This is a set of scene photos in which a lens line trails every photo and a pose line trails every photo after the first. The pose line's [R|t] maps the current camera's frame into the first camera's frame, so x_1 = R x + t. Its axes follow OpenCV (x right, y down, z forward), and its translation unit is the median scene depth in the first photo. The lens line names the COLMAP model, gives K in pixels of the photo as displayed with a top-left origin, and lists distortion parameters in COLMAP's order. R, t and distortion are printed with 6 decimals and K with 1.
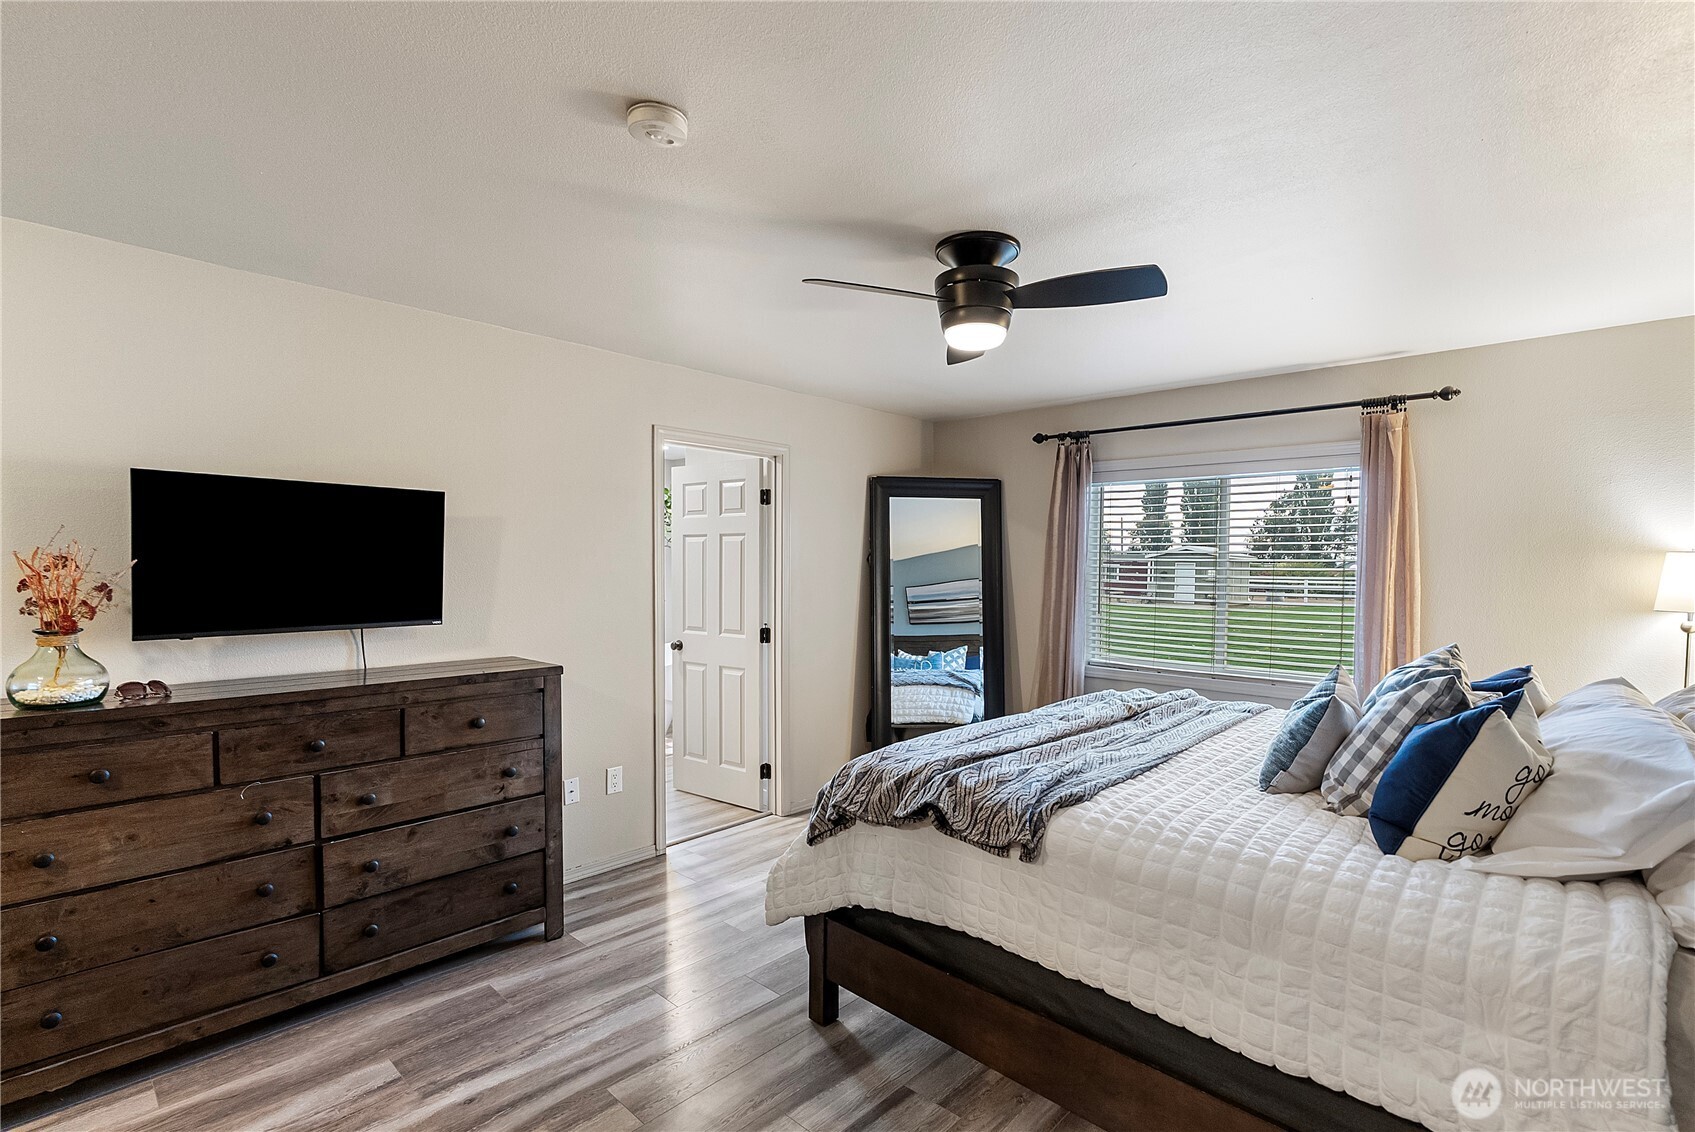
lens RADIAL K [[773.3, 0, 850.9], [0, 773.3, 578.6], [0, 0, 1]] dist [-0.008893, 0.003387]
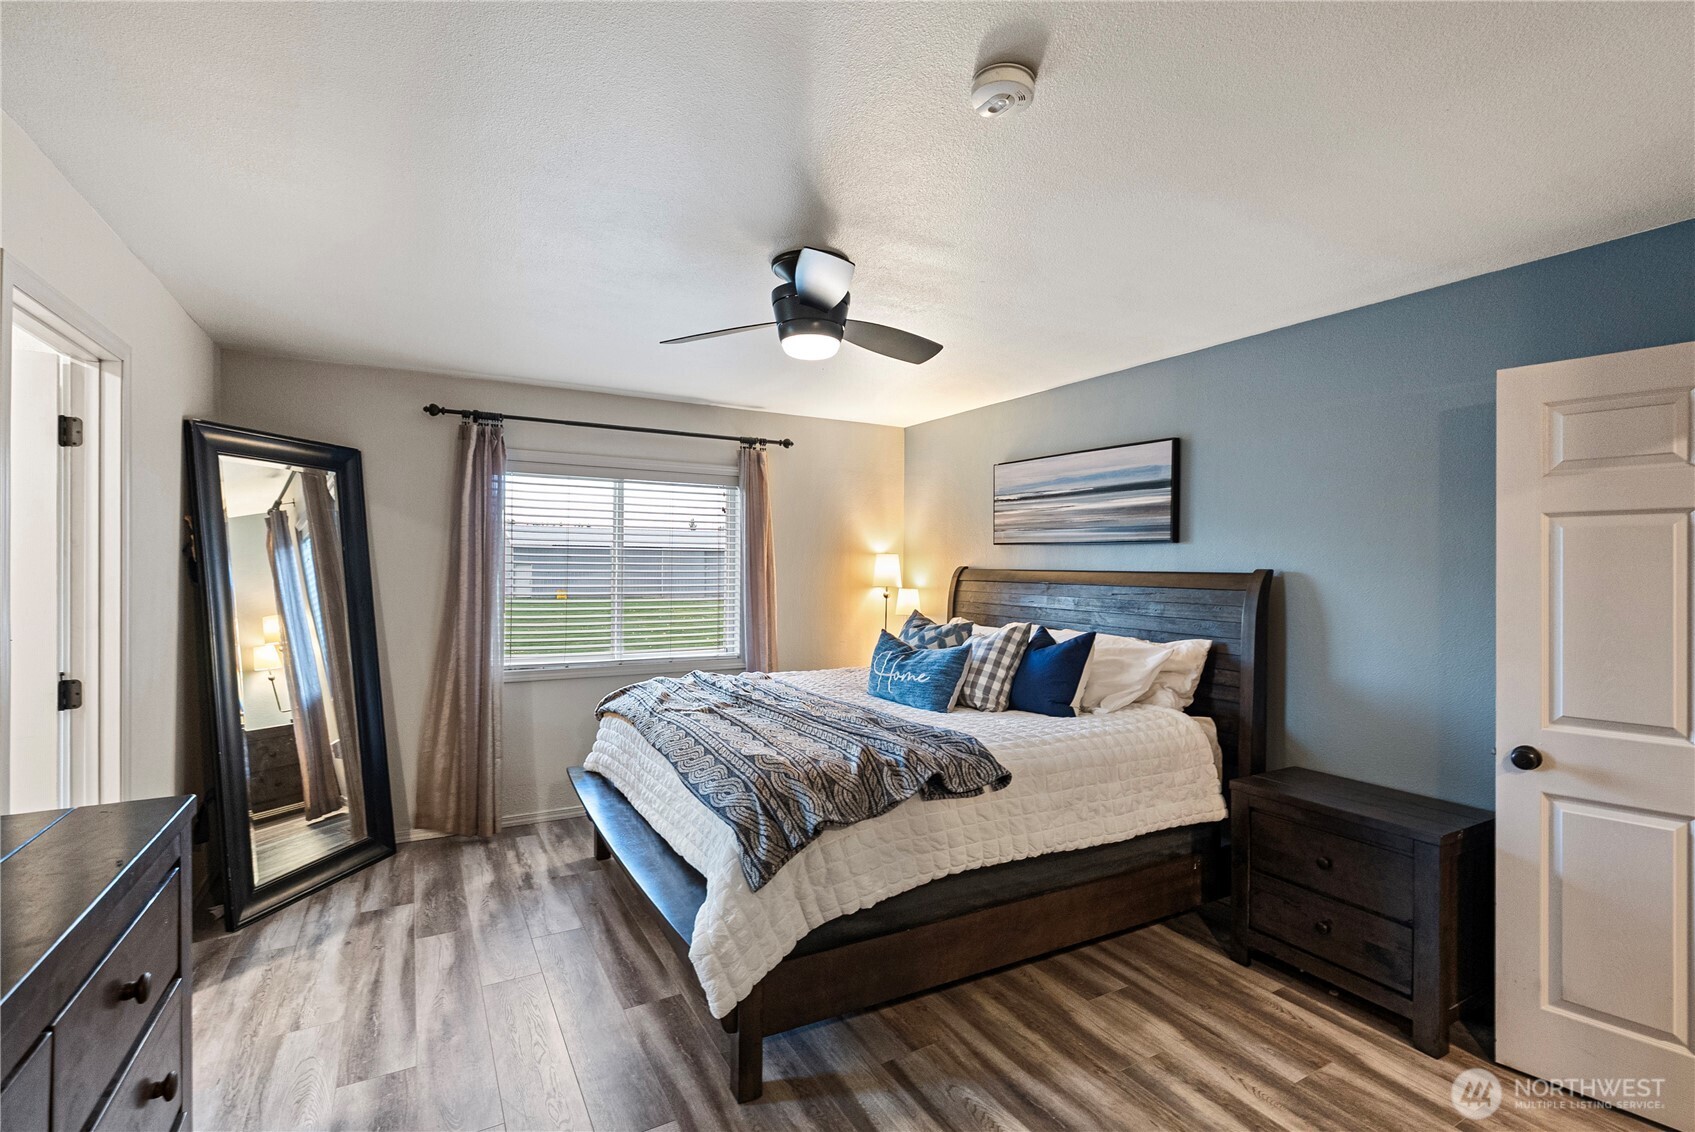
lens RADIAL K [[773.3, 0, 845.7], [0, 773.3, 560.4], [0, 0, 1]] dist [-0.008893, 0.003387]
pose [[0.301558, -0.002277, 0.953445, -0.678474], [0.015083, 0.999883, -0.002382, -0.015290], [-0.953329, 0.015099, 0.301557, 0.521825]]
